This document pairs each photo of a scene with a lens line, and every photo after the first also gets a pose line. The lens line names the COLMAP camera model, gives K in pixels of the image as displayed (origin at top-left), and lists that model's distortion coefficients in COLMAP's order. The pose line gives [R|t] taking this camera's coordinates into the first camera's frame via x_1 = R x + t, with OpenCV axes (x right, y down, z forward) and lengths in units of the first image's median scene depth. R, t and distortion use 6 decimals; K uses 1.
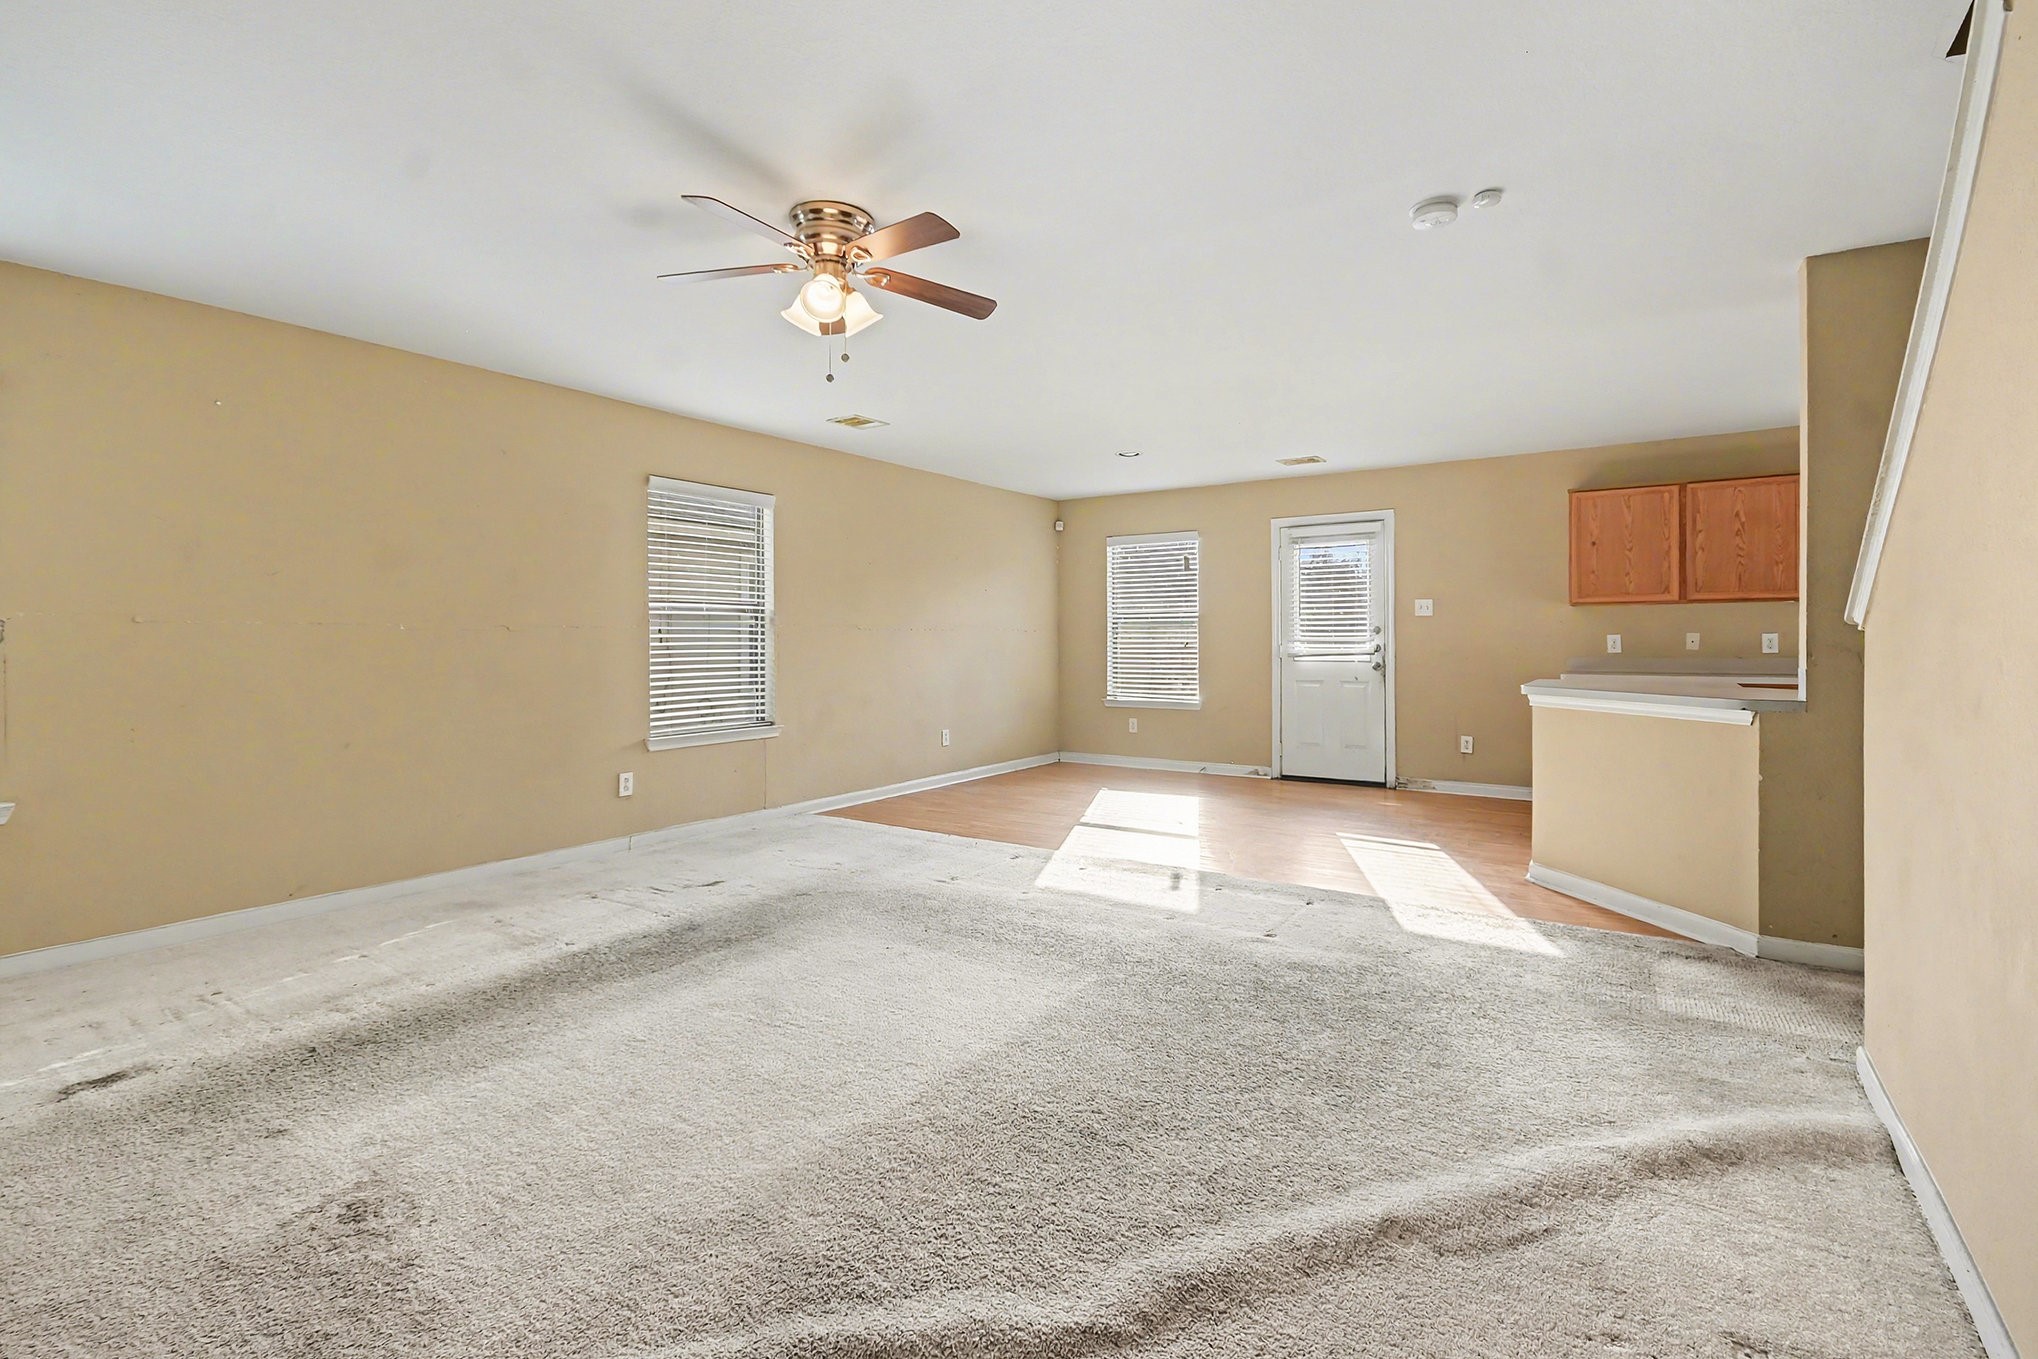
lens RADIAL K [[929.0, 0, 1029.0], [0, 929.0, 654.9], [0, 0, 1]] dist [-0.013161, 0.000212]
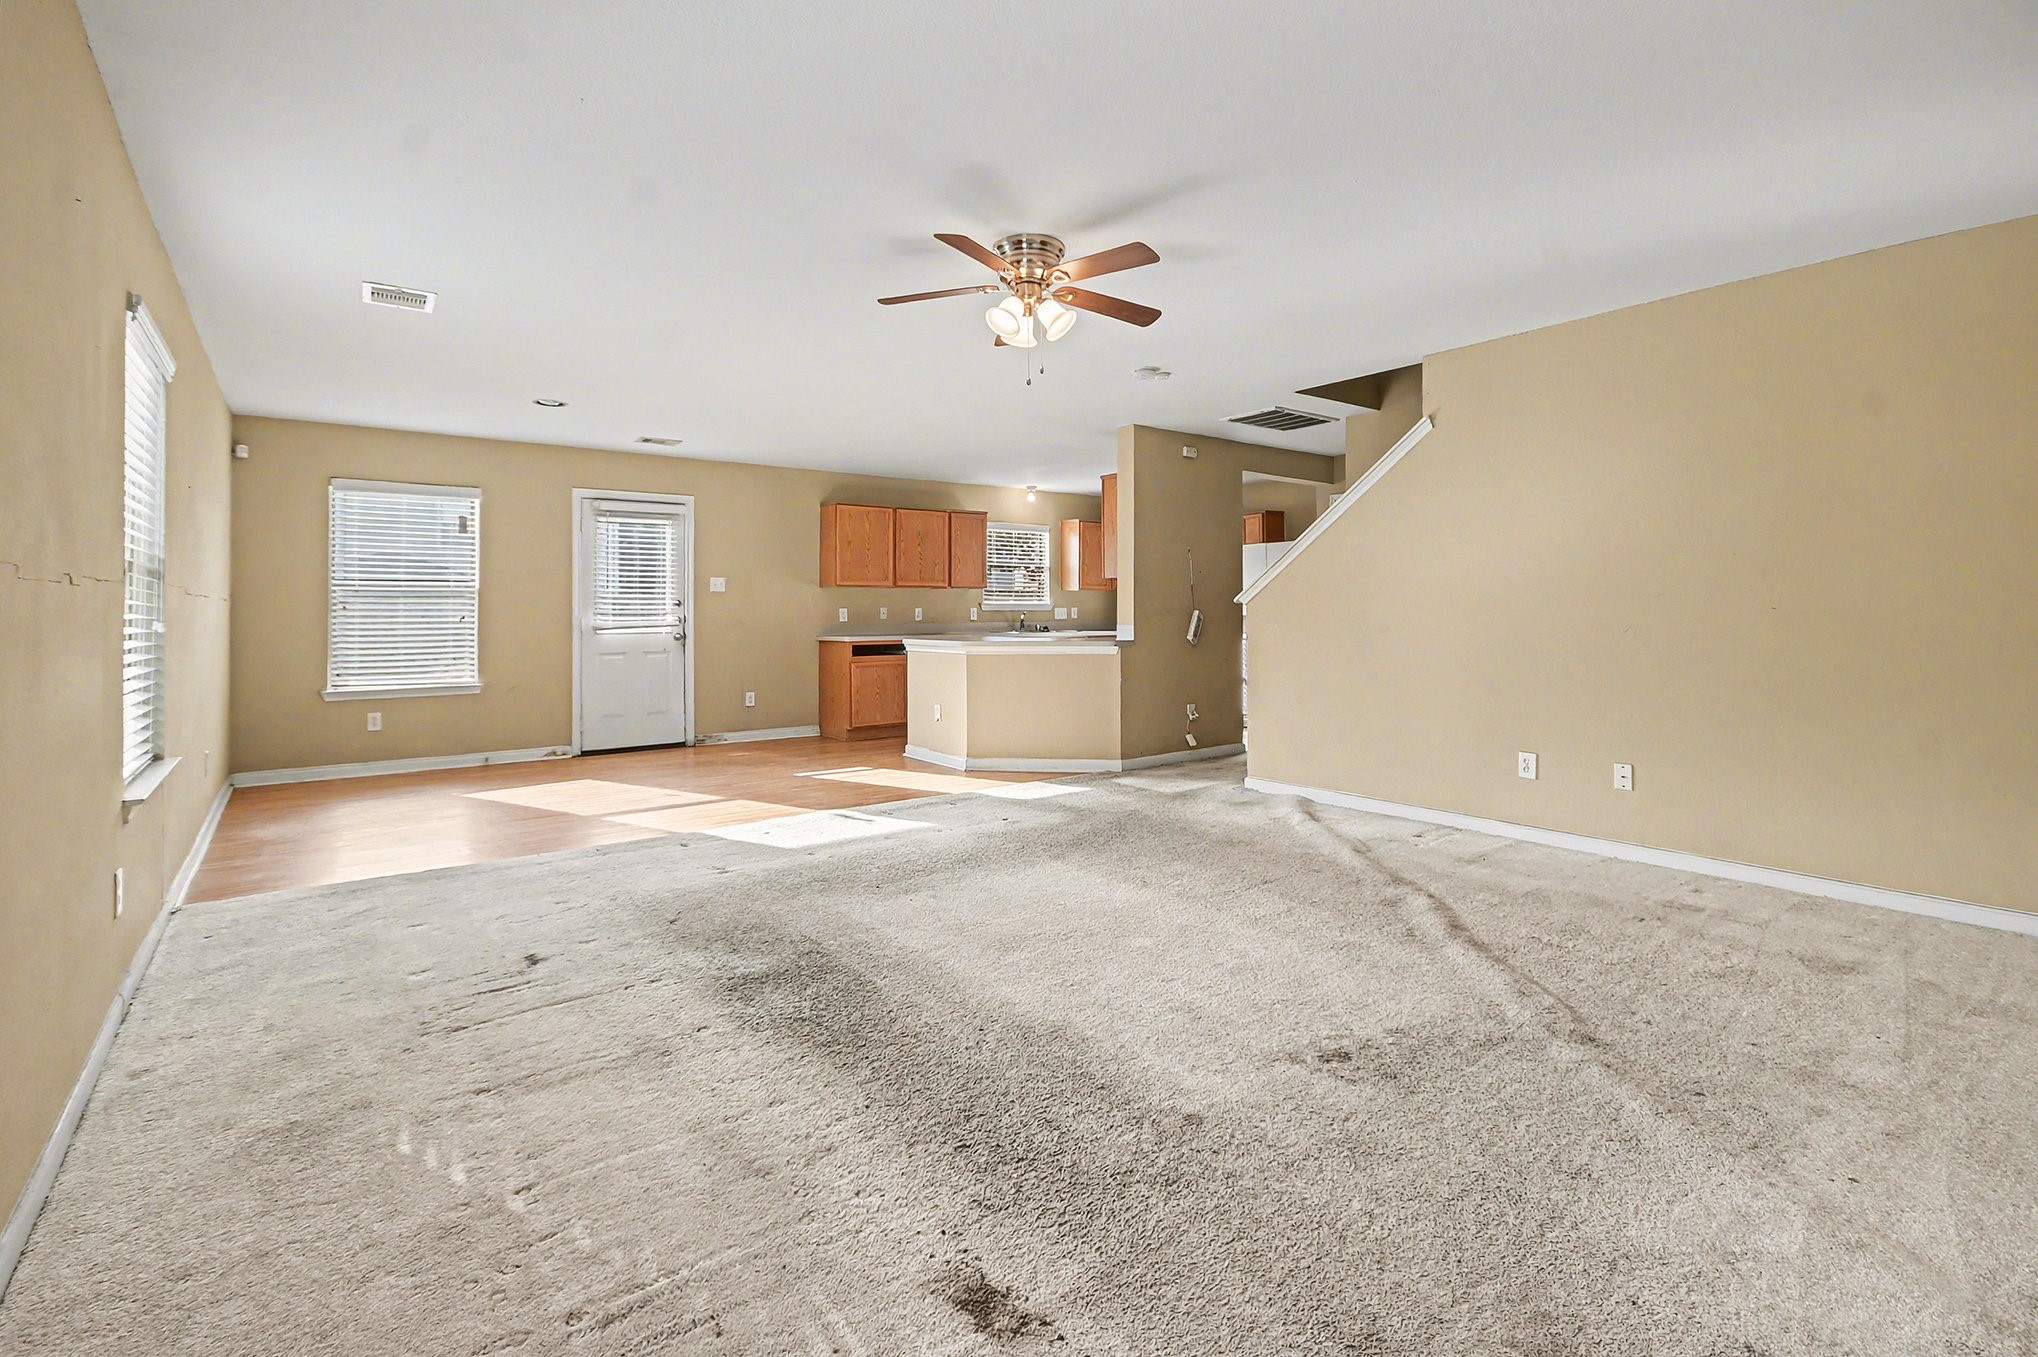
lens RADIAL K [[929.0, 0, 1029.0], [0, 929.0, 653.9], [0, 0, 1]] dist [-0.013161, 0.000212]
pose [[0.314910, -0.040361, 0.948263, -0.536659], [0.019067, 0.999163, 0.036196, 0.000568], [-0.948930, 0.006682, 0.315416, 0.261686]]
